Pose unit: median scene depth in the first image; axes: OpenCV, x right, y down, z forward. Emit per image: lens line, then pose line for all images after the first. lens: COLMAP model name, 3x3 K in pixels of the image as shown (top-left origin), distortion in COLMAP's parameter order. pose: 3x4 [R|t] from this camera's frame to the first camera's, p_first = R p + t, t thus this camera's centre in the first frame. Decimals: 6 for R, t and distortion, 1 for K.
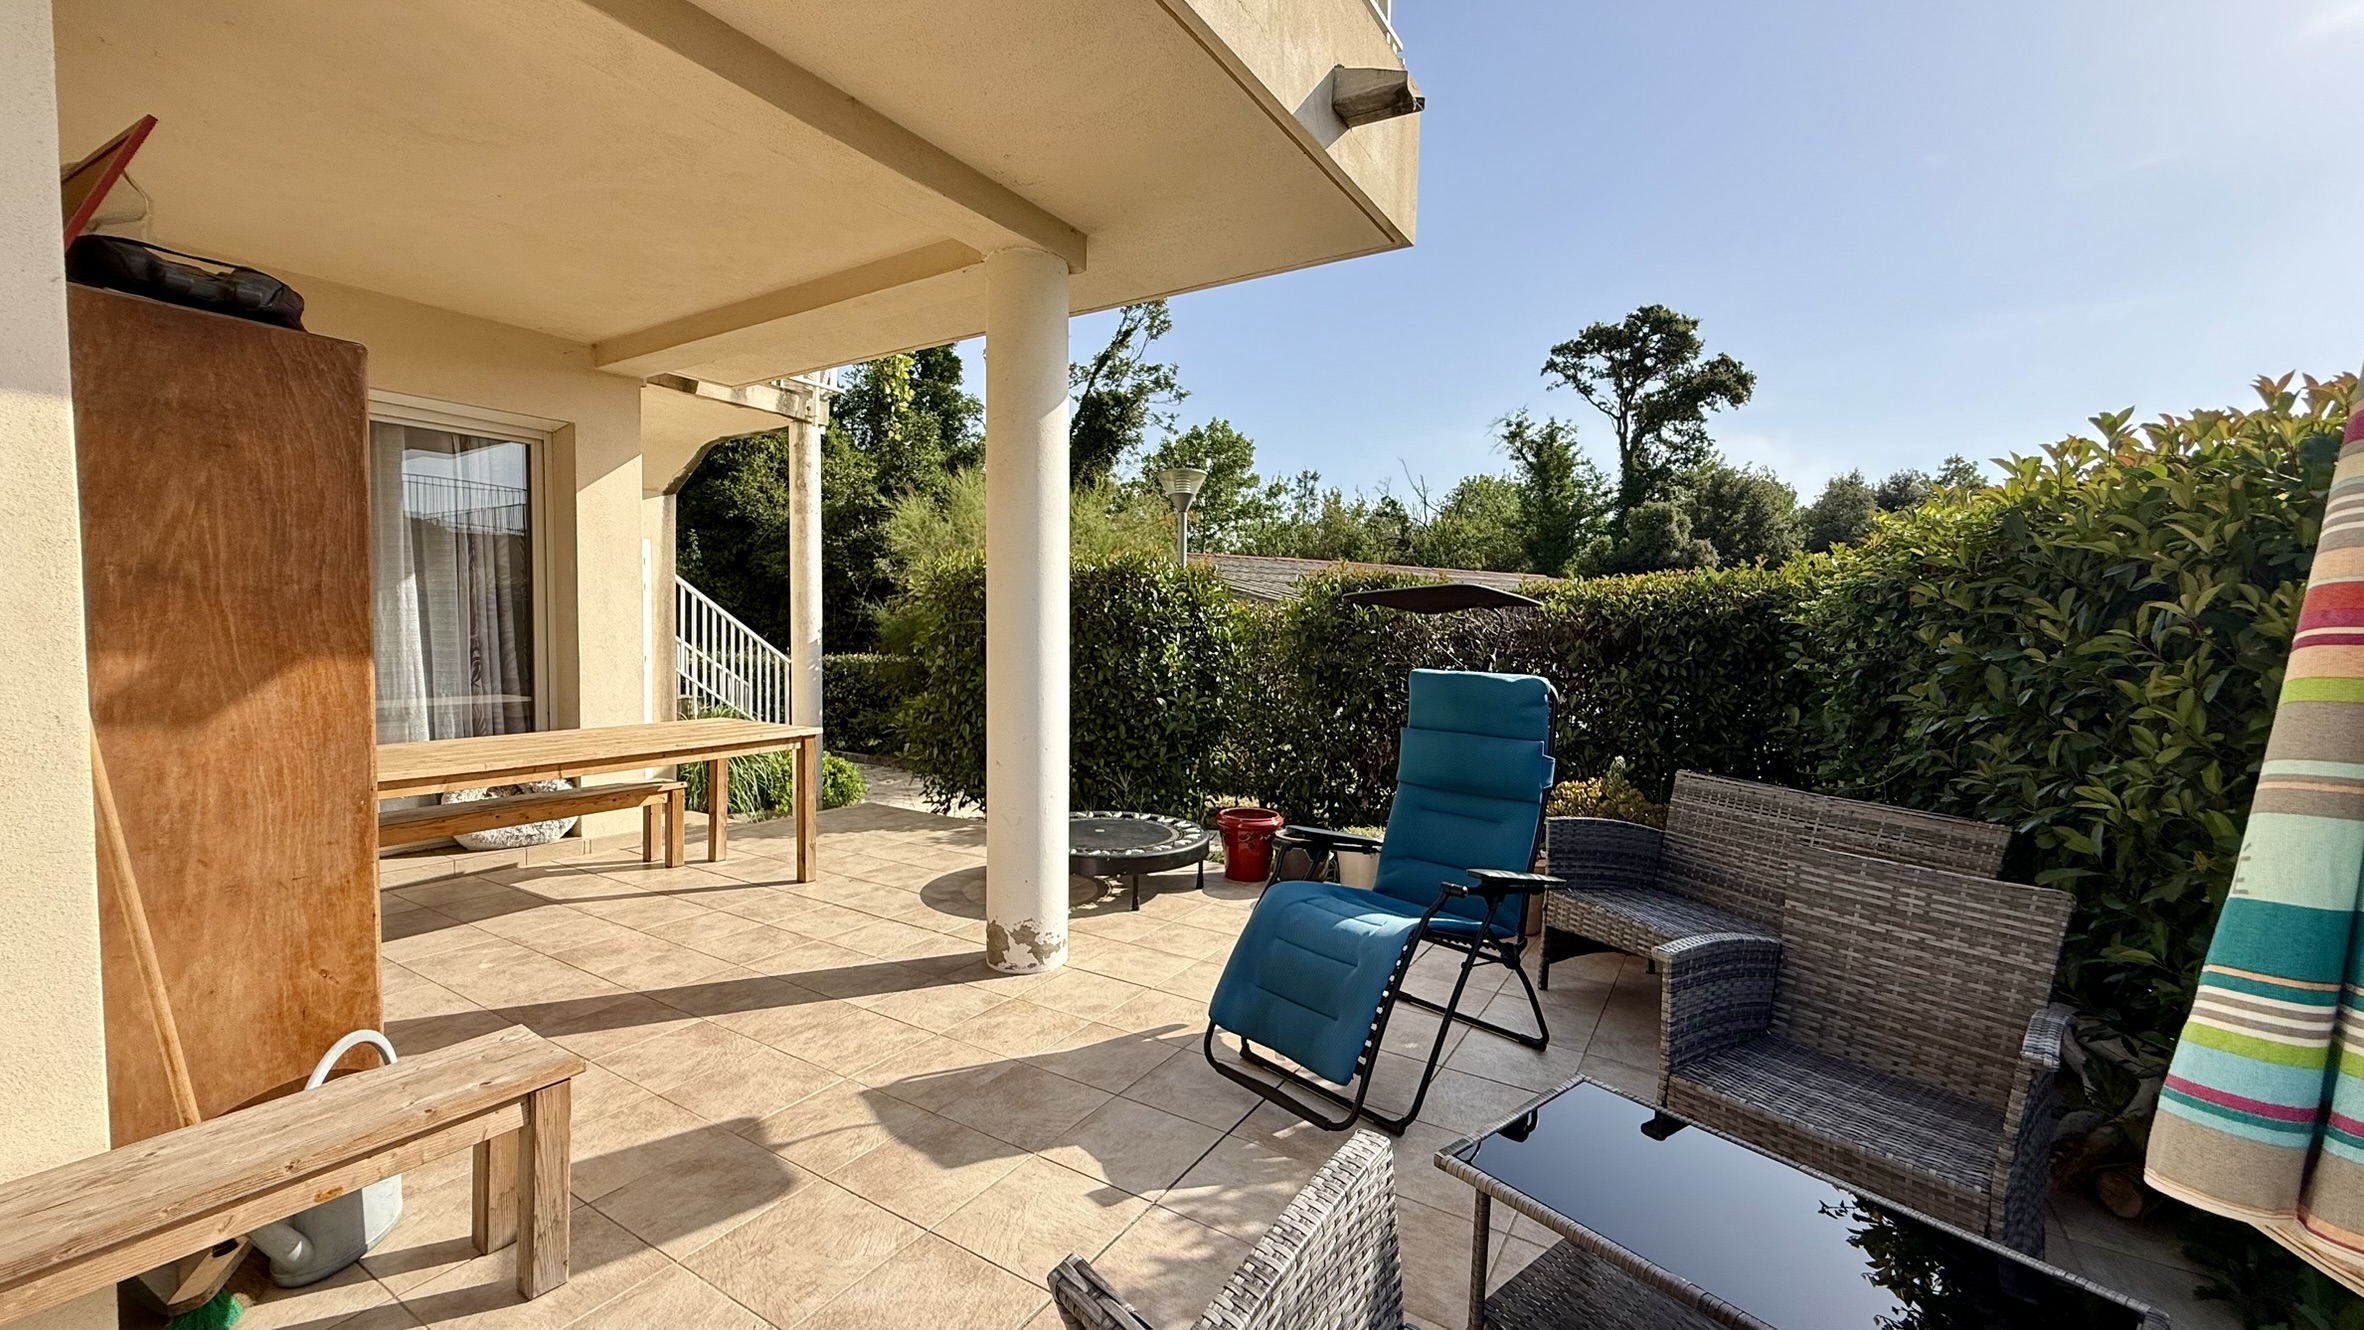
lens RADIAL K [[942.8, 0, 1149.8], [0, 942.8, 683.1], [0, 0, 1]] dist [0.000337, -0.000062]
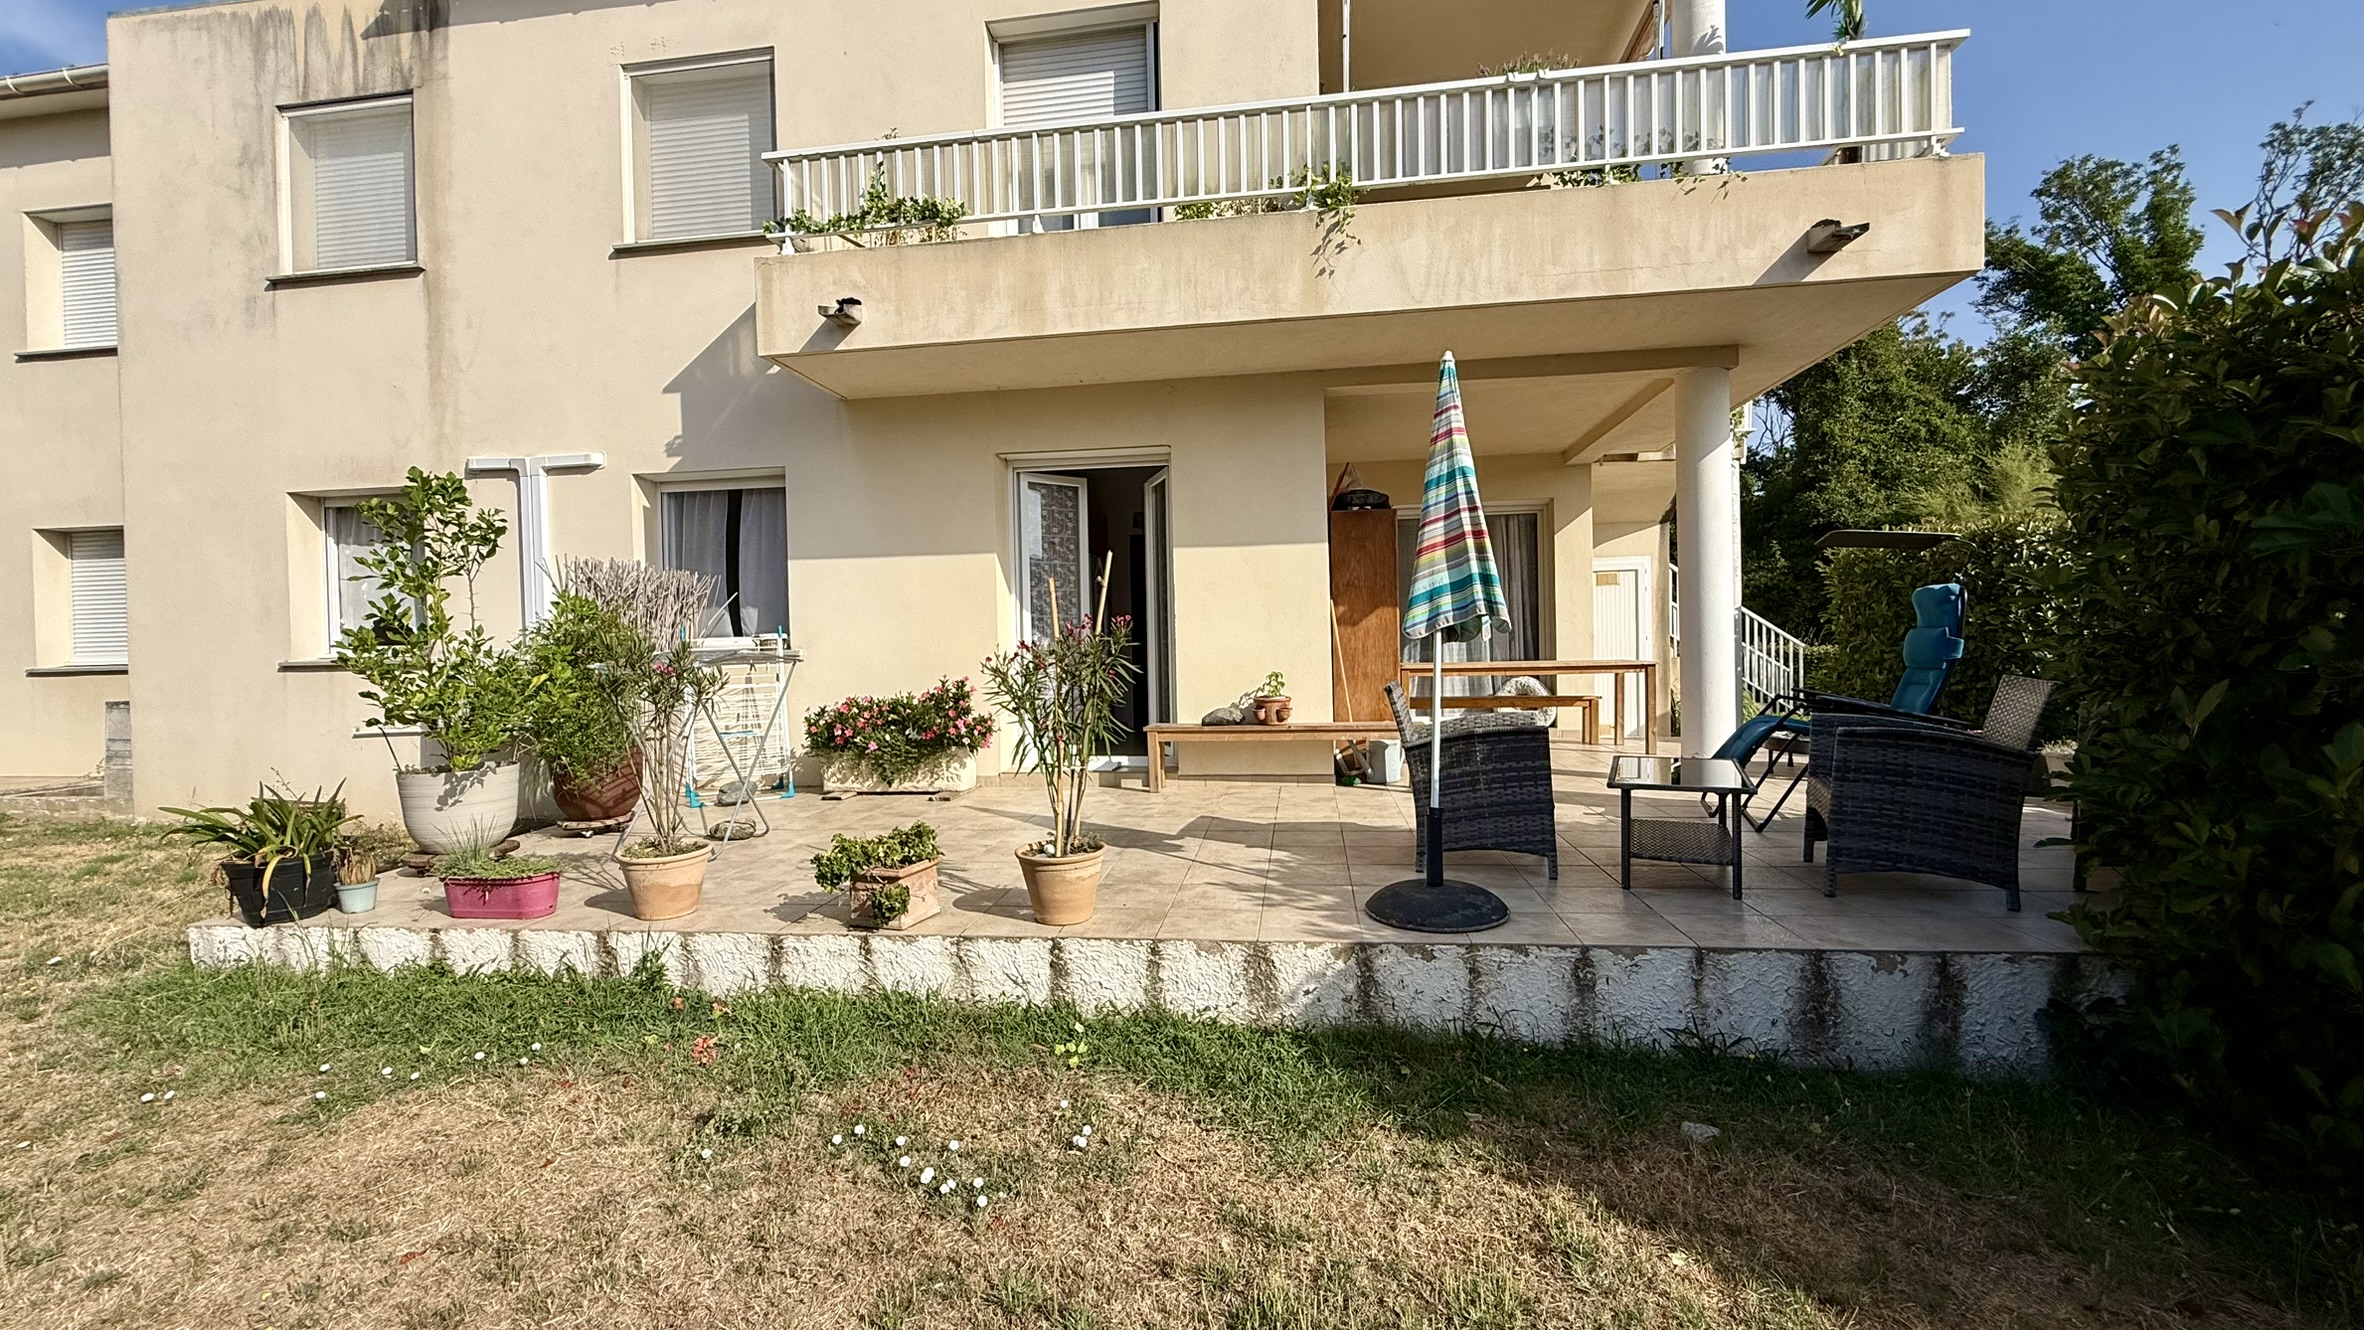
lens RADIAL K [[946.9, 0, 1182.0], [0, 946.9, 665.0], [0, 0, 1]] dist [-0.000204, 0.000292]
pose [[0.435181, -0.013245, -0.900245, 0.134811], [-0.025849, 0.999296, -0.027198, 0.021484], [0.899972, 0.035107, 0.434532, -0.080218]]
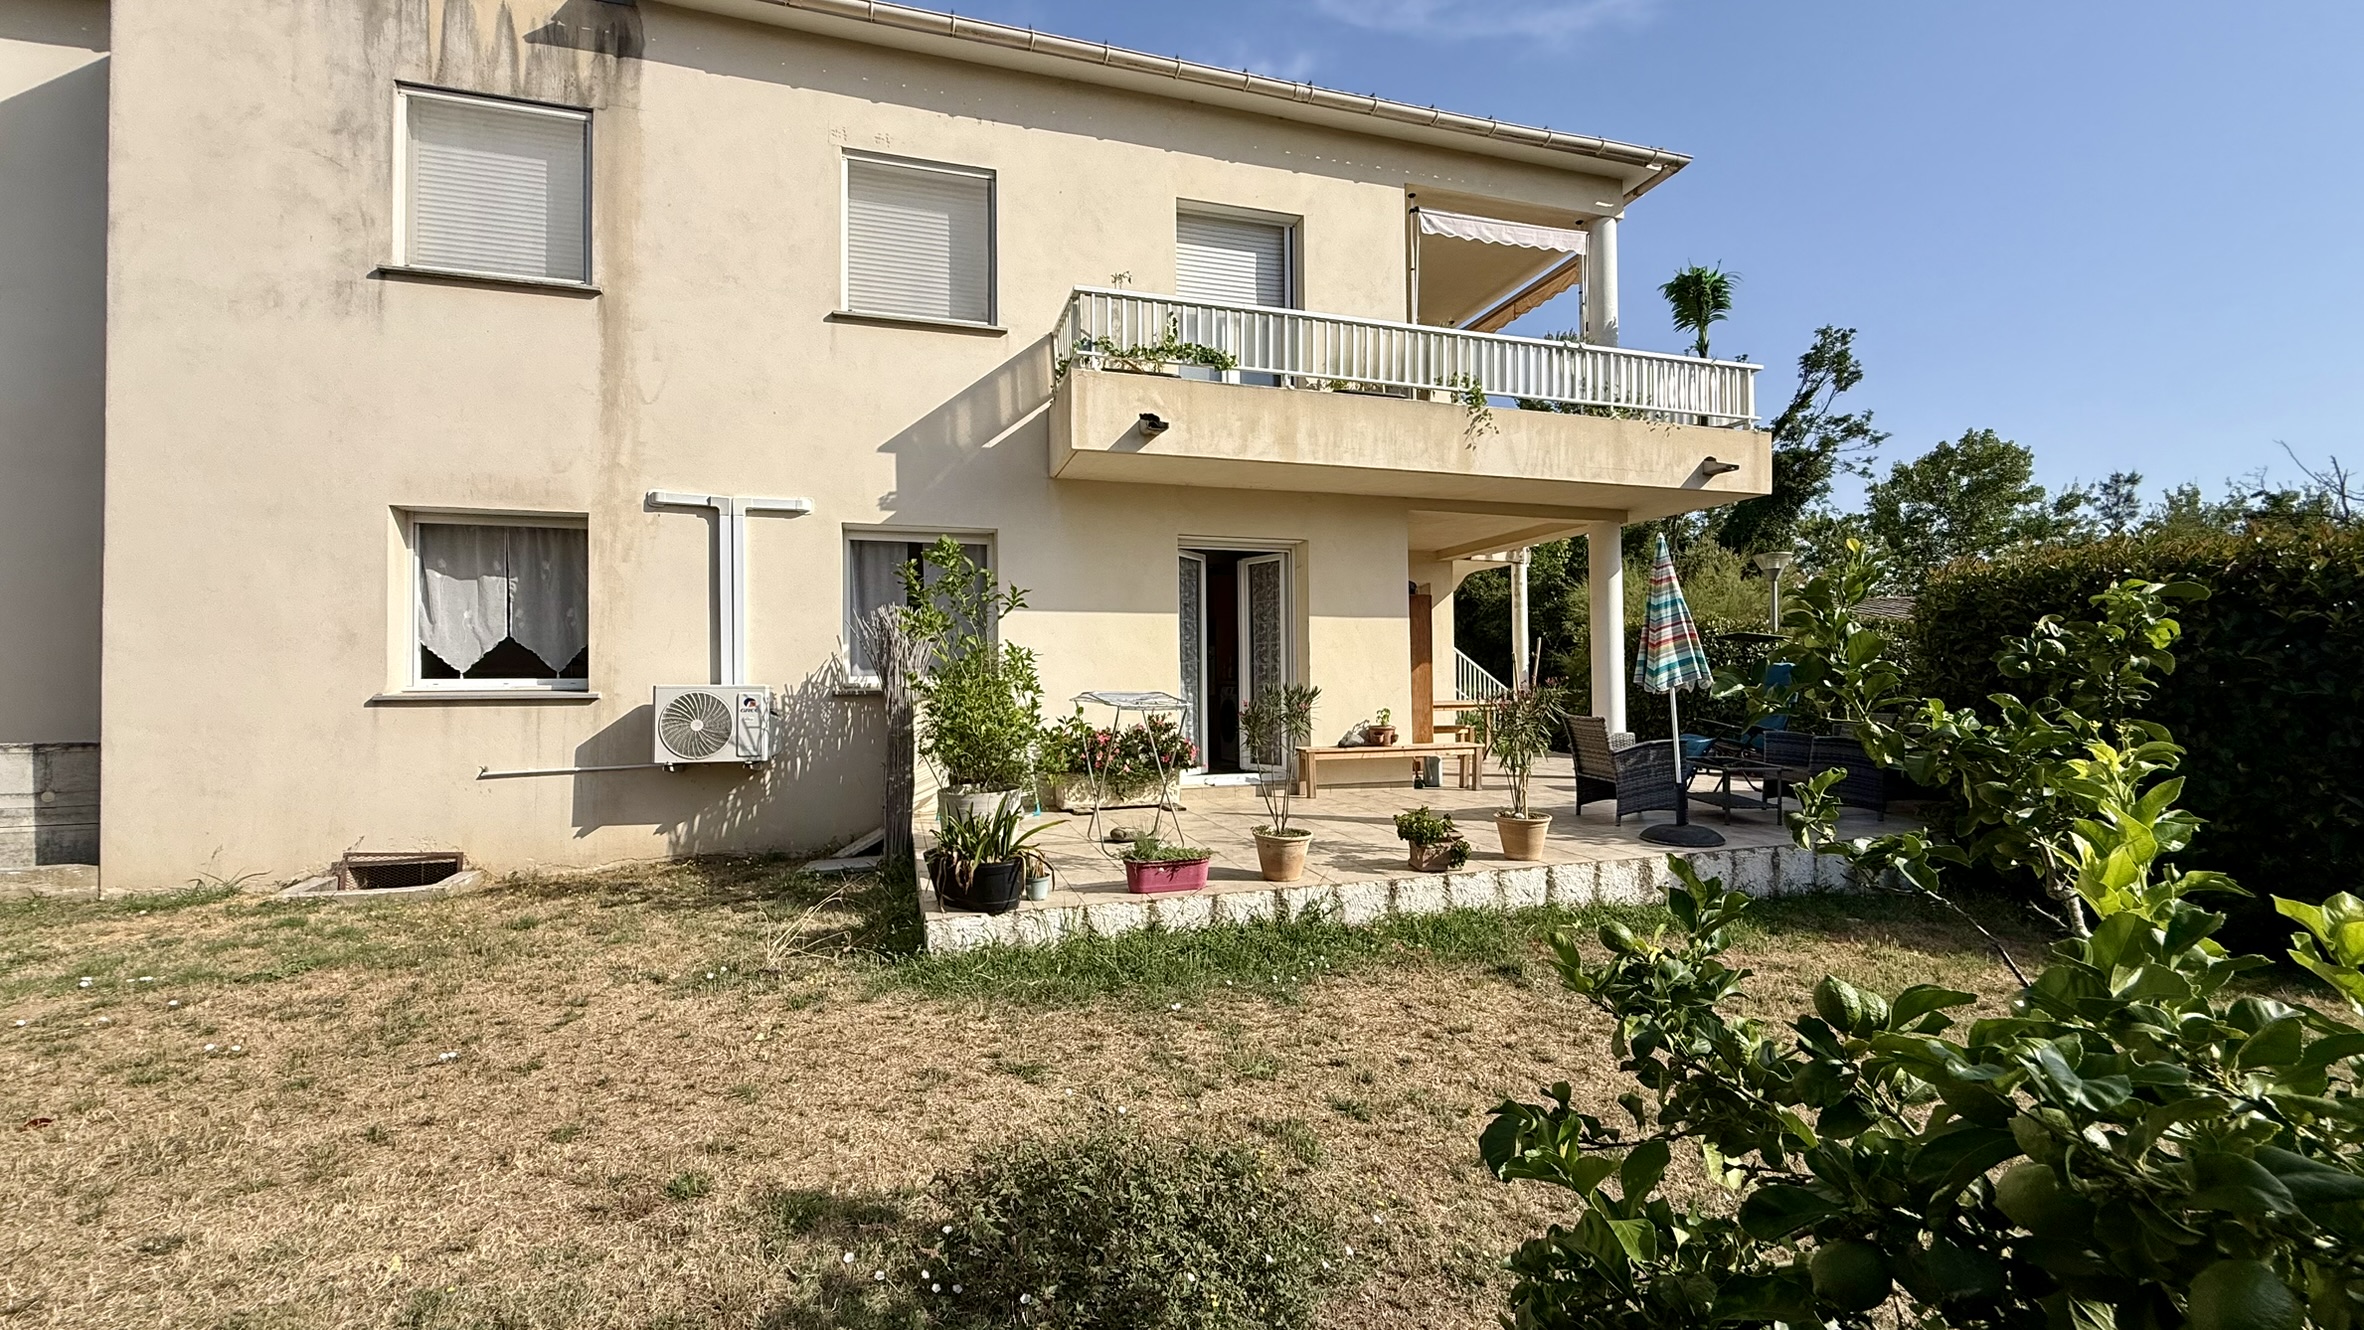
lens RADIAL K [[946.9, 0, 1182.0], [0, 946.9, 665.0], [0, 0, 1]] dist [-0.000204, 0.000292]
pose [[0.779065, -0.033677, -0.626038, 0.085318], [-0.016464, 0.997113, -0.074127, 0.026667], [0.626727, 0.068057, 0.776262, -0.258392]]
